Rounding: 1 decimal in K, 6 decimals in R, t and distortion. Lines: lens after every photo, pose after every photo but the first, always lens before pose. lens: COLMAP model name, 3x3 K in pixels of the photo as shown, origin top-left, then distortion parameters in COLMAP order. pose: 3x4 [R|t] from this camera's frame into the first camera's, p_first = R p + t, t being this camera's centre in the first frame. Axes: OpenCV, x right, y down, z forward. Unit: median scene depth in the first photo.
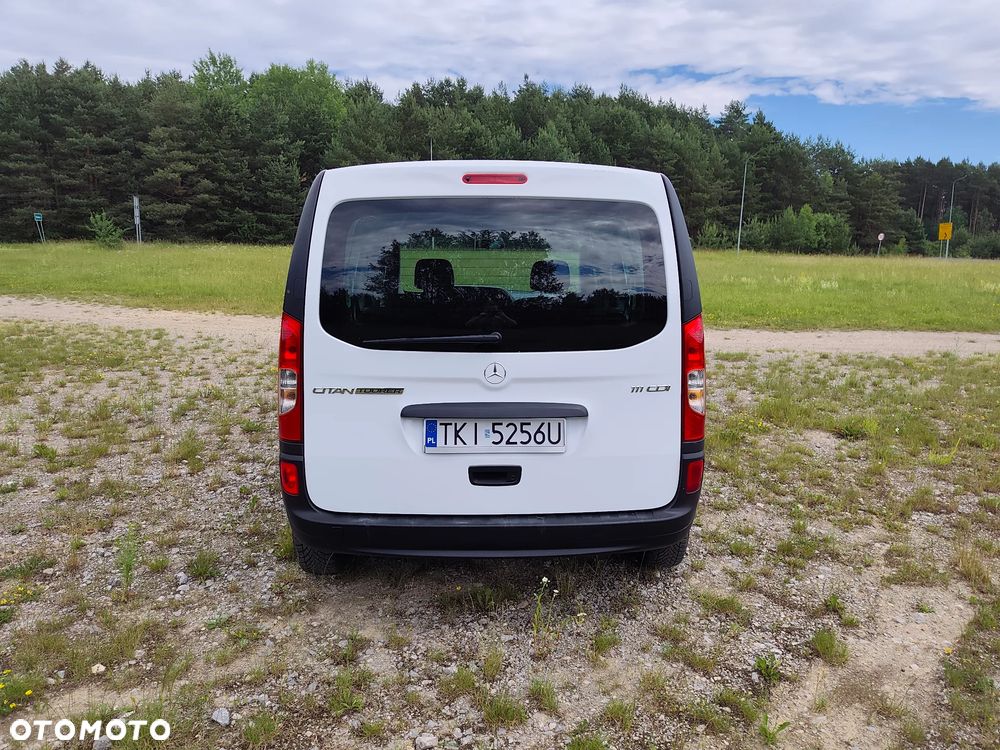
lens RADIAL K [[675.9, 0, 496.3], [0, 675.9, 375.1], [0, 0, 1]] dist [0.001614, -0.006744]
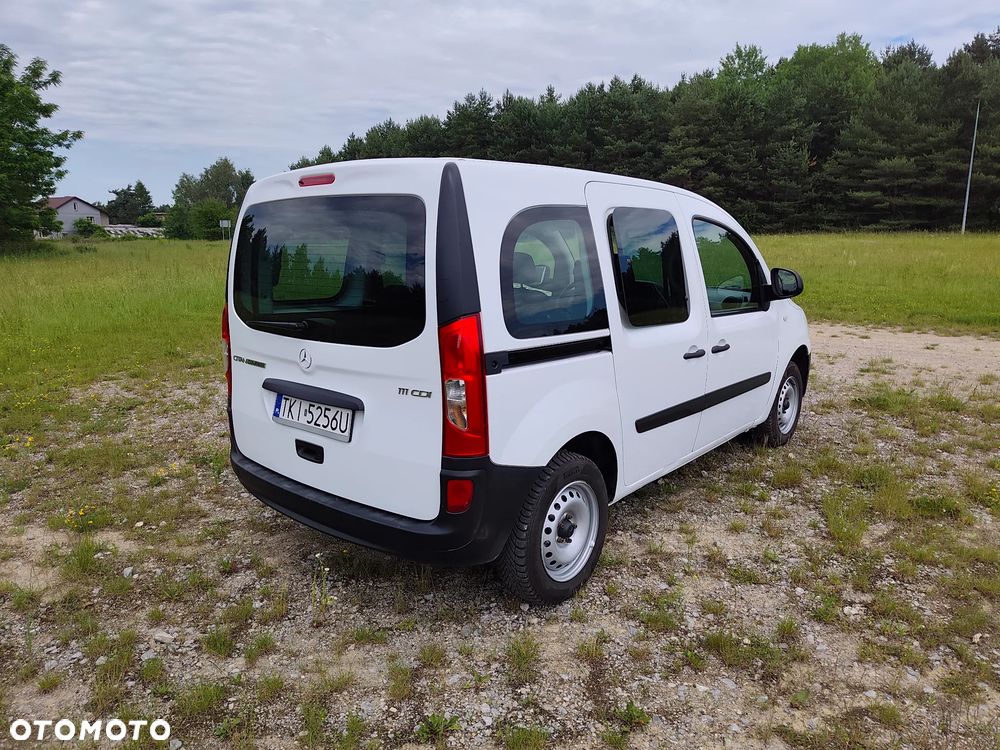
lens RADIAL K [[666.2, 0, 504.6], [0, 666.2, 383.1], [0, 0, 1]] dist [-0.001755, -0.005438]
pose [[0.749333, 0.125763, -0.650142, 0.773769], [-0.106432, 0.991909, 0.069204, -0.059577], [0.653585, 0.017339, 0.756655, 0.316908]]
